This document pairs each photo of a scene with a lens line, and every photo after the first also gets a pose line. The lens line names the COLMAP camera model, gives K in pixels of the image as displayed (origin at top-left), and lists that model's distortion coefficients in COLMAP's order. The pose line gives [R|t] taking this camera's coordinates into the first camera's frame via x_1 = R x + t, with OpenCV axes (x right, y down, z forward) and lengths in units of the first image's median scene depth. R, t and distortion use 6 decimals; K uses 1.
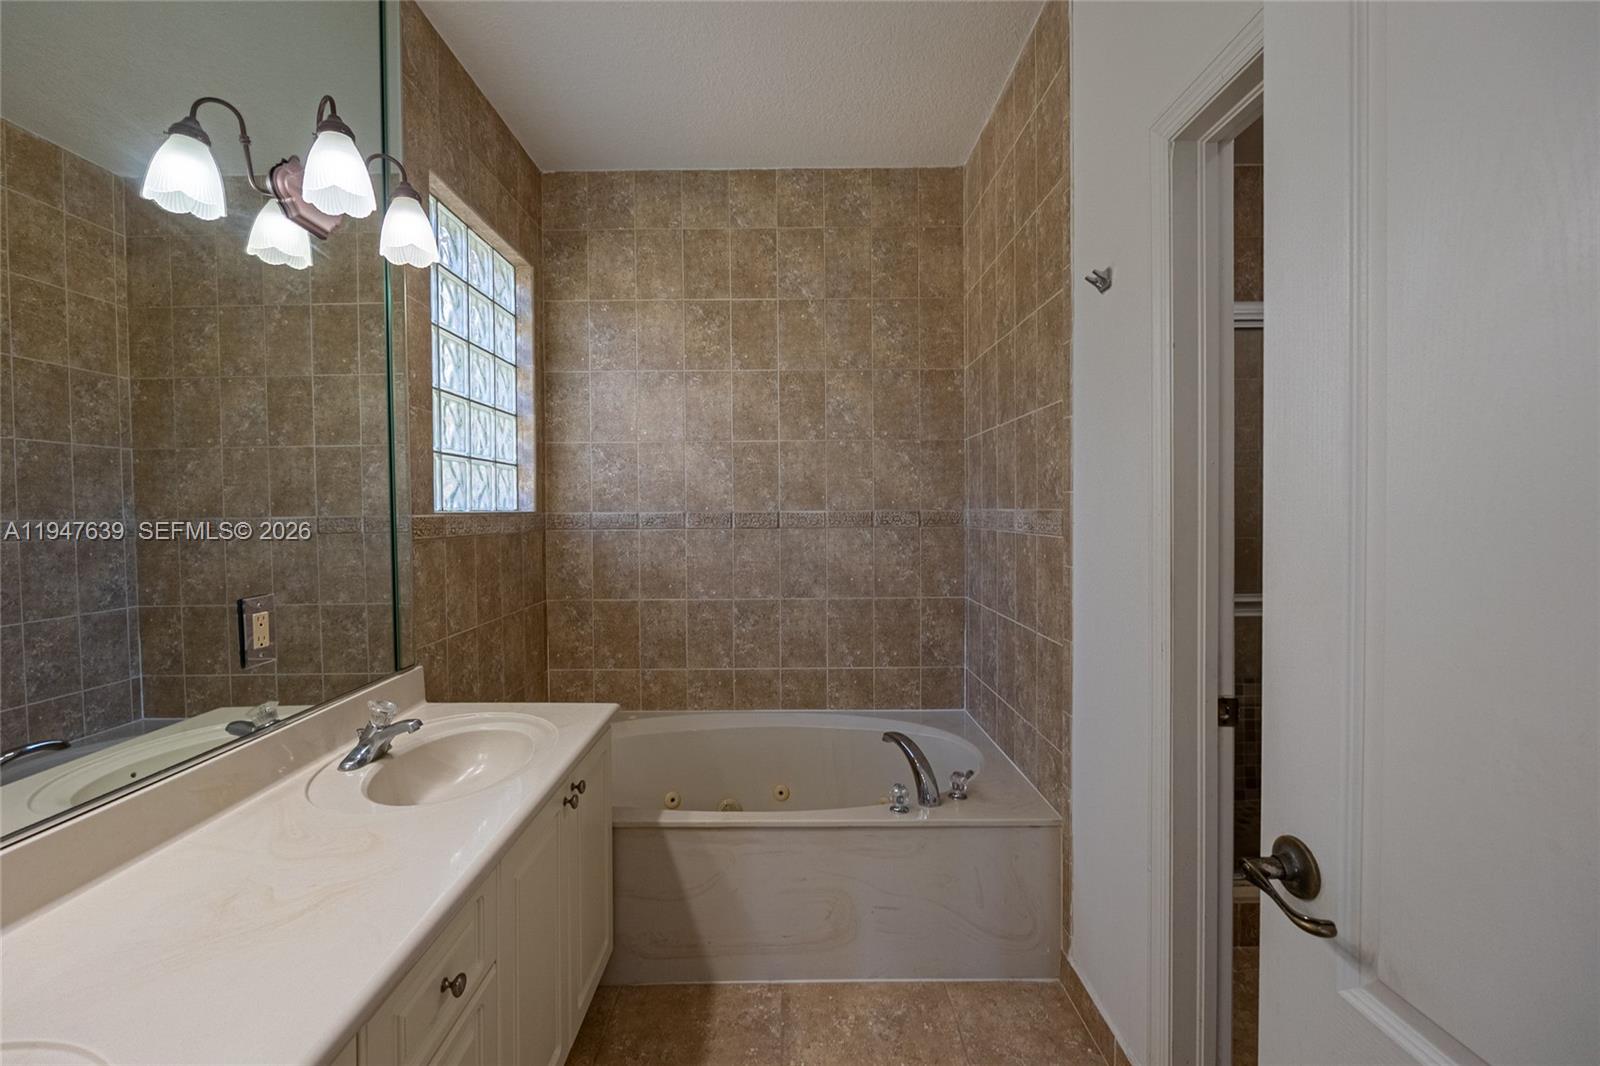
lens RADIAL K [[674.2, 0, 791.7], [0, 674.2, 527.2], [0, 0, 1]] dist [-0.012794, 0.000792]
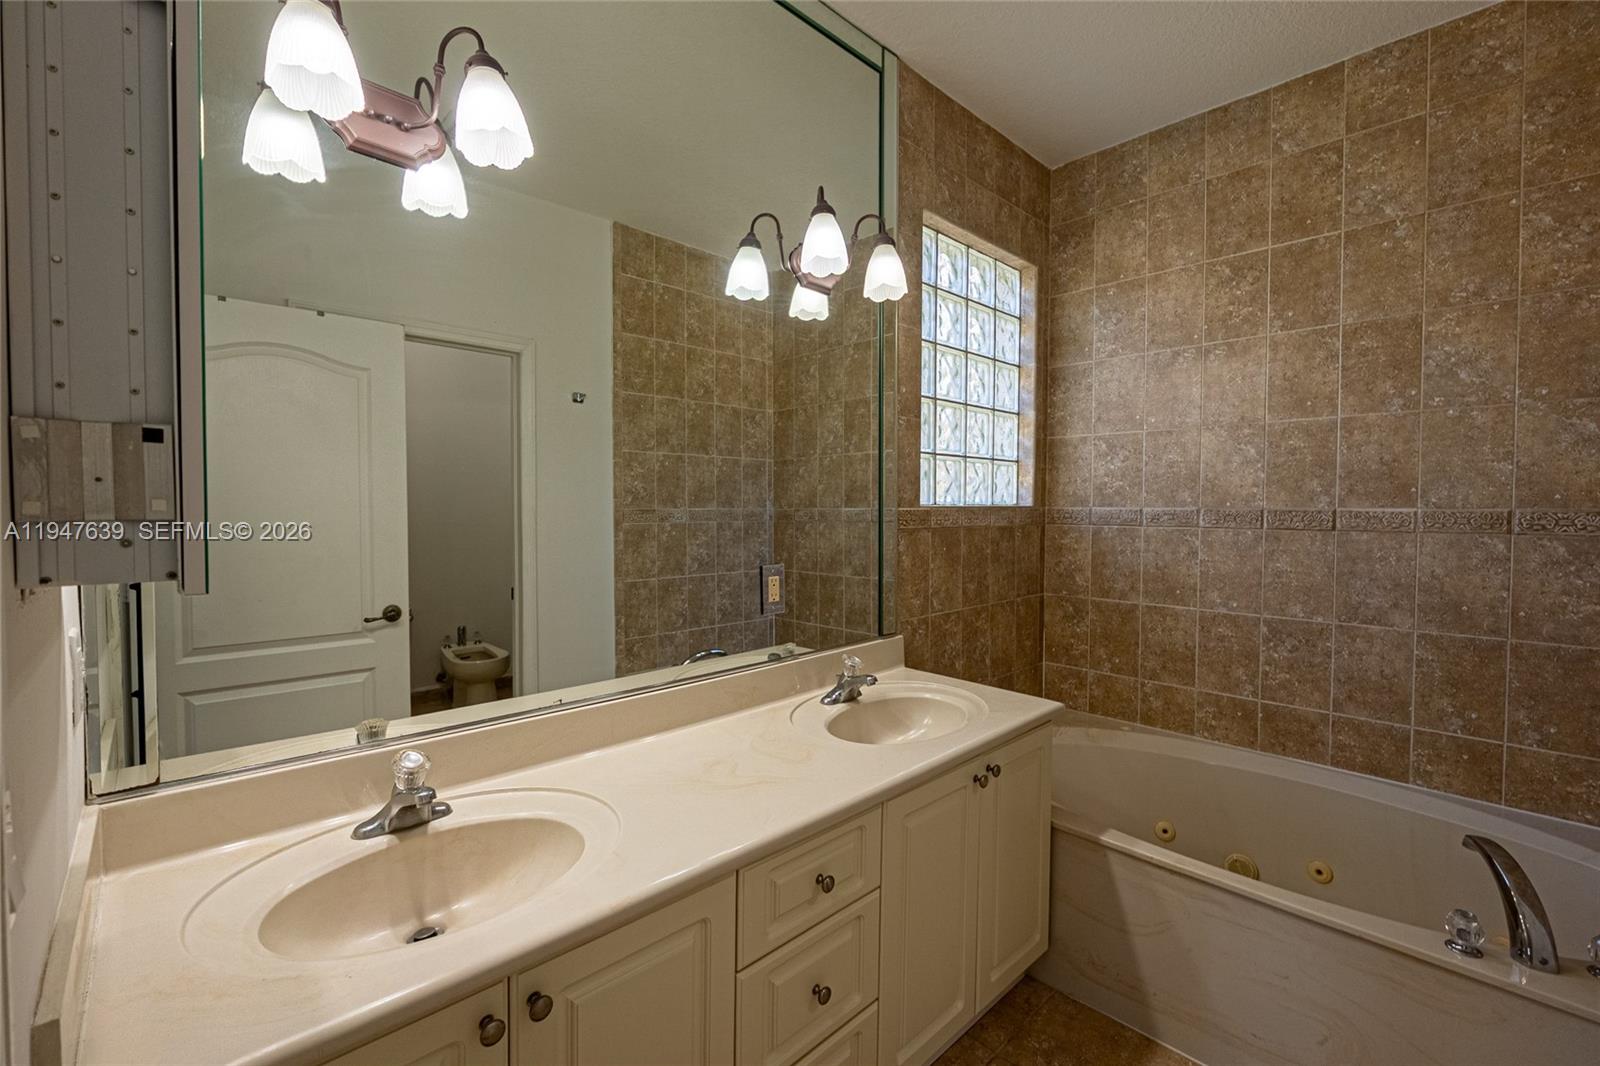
lens RADIAL K [[674.2, 0, 789.2], [0, 674.2, 526.6], [0, 0, 1]] dist [-0.012794, 0.000792]
pose [[0.684281, 0.031551, -0.728535, 0.111785], [-0.025294, 0.999489, 0.019529, -0.002316], [0.728779, 0.005064, 0.684730, 0.026231]]
